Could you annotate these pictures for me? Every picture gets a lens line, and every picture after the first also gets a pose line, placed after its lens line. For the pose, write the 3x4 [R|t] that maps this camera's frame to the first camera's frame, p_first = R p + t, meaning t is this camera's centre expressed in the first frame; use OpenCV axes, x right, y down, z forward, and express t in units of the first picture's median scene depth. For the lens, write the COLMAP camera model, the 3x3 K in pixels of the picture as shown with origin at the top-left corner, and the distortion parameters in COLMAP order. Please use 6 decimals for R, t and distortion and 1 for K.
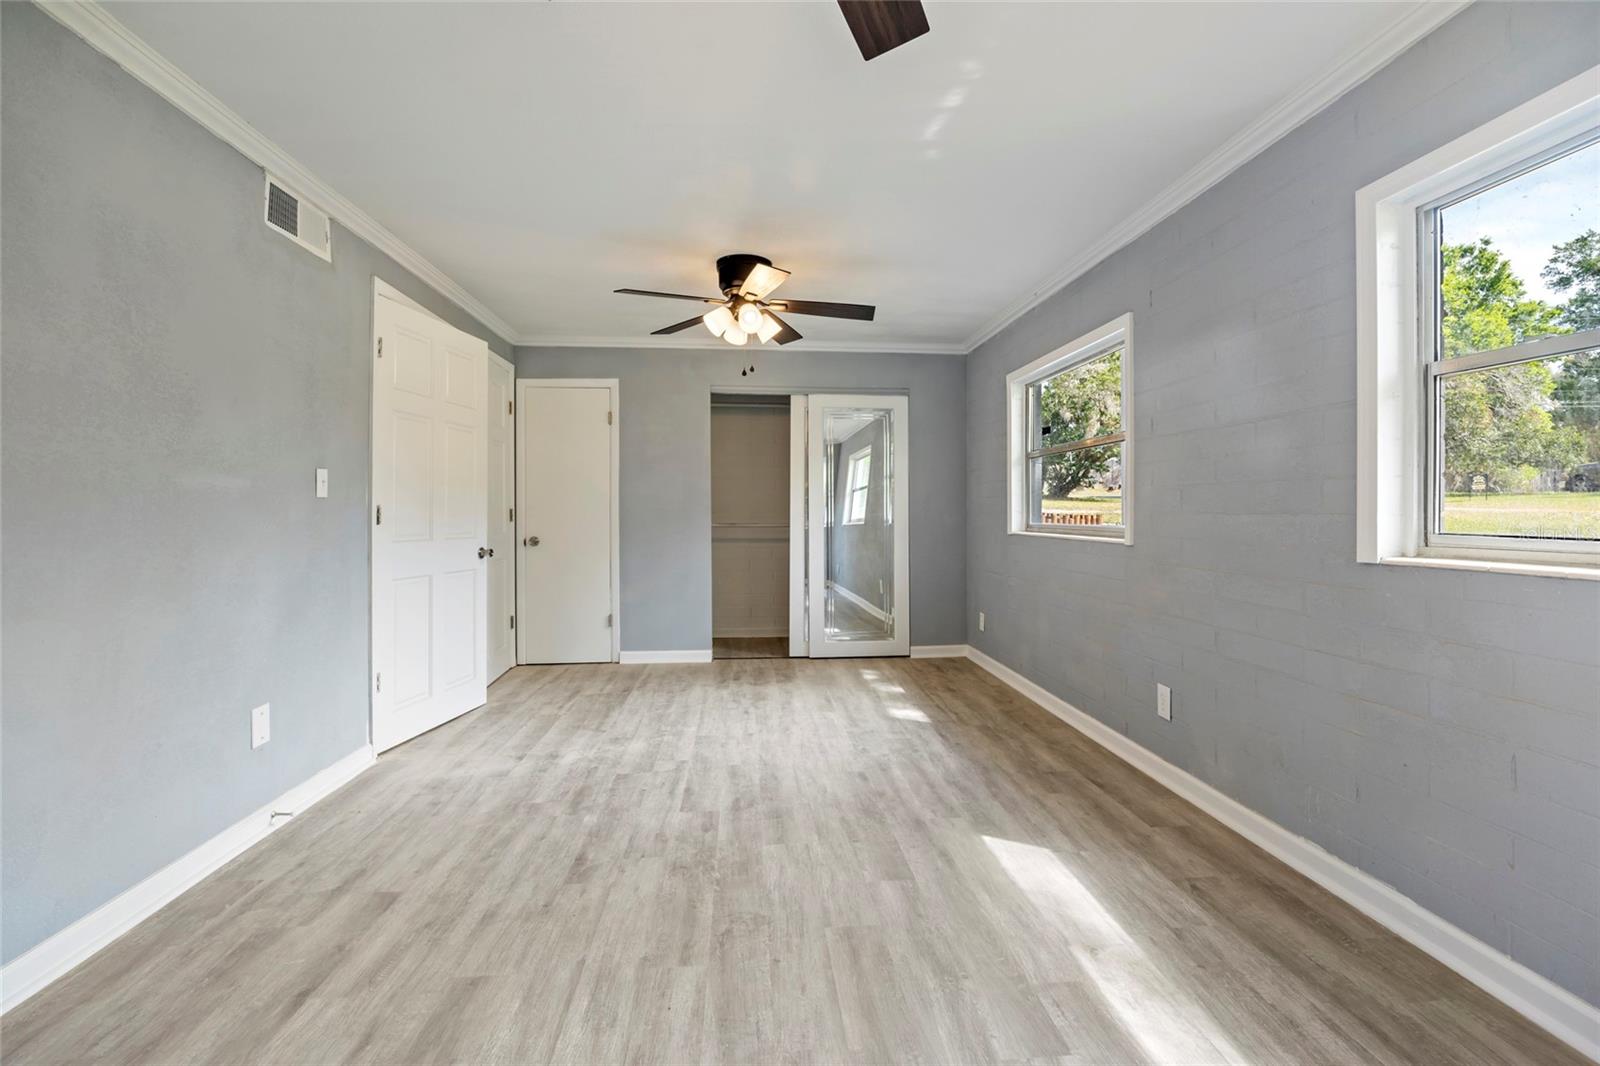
lens RADIAL K [[698.5, 0, 809.2], [0, 698.5, 514.4], [0, 0, 1]] dist [-0.016519, 0.000366]
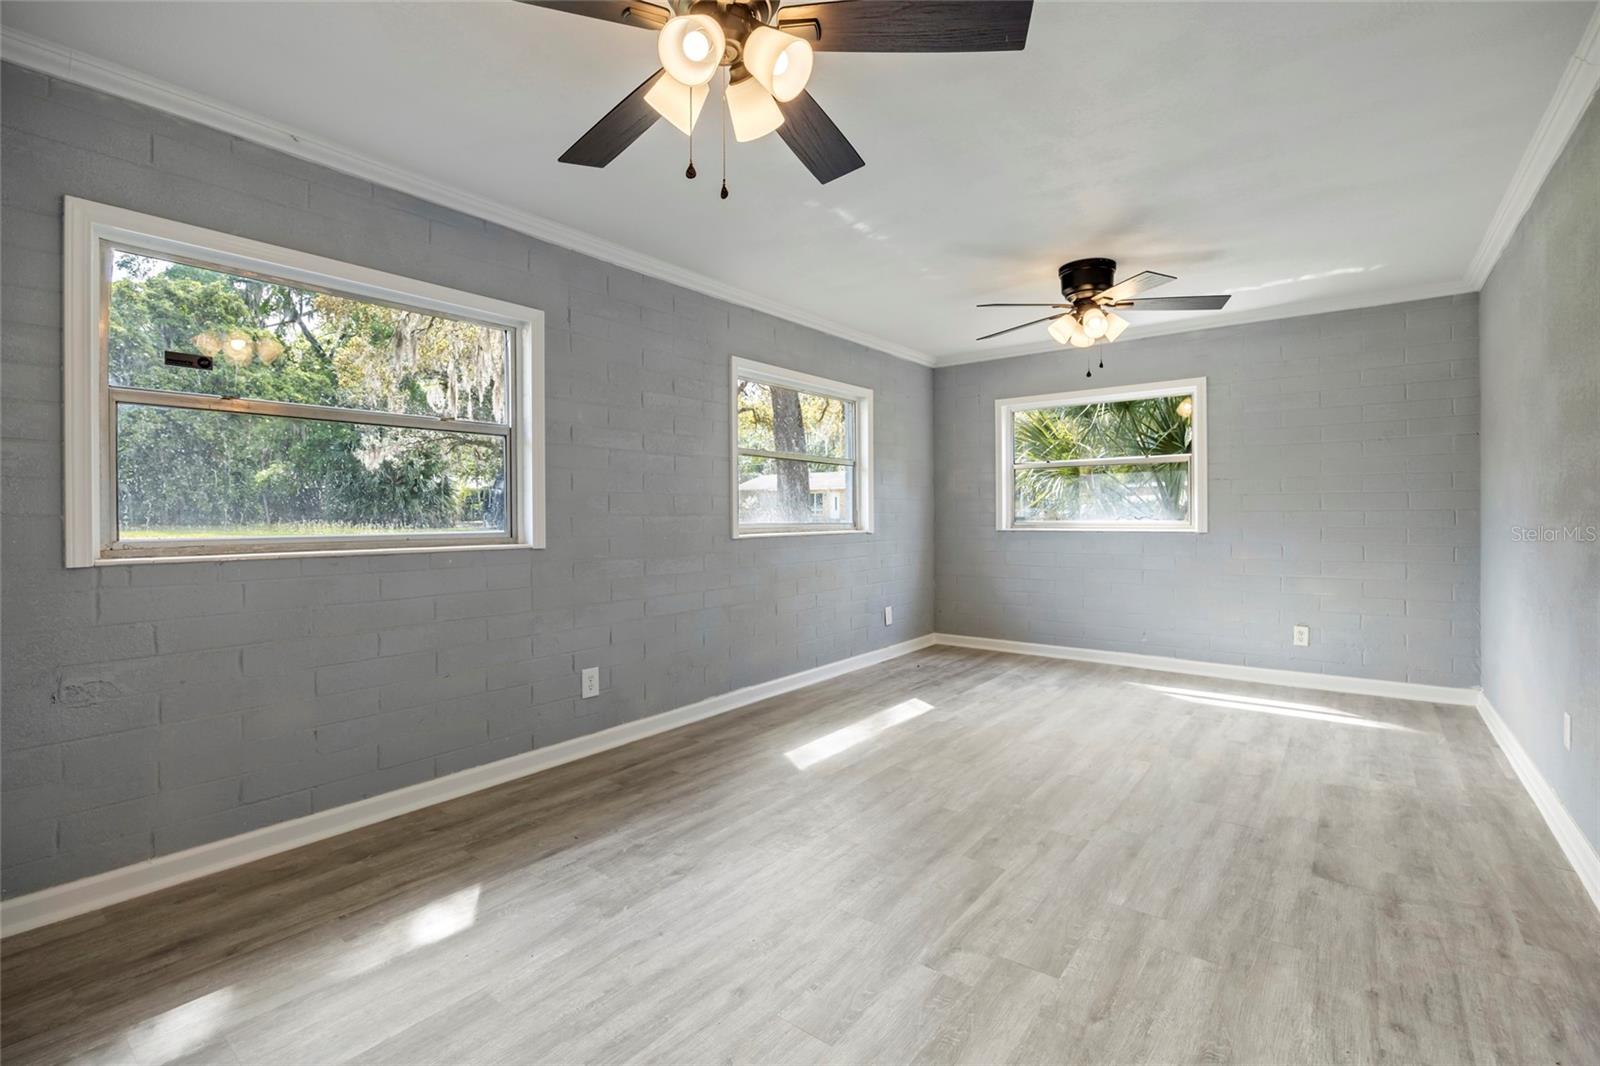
lens RADIAL K [[698.5, 0, 809.2], [0, 698.5, 514.4], [0, 0, 1]] dist [-0.016519, 0.000366]
pose [[-0.723153, 0.008321, 0.690638, -0.593008], [0.010741, 0.999942, -0.000801, 0.001537], [-0.690604, 0.006839, -0.723200, 1.758631]]
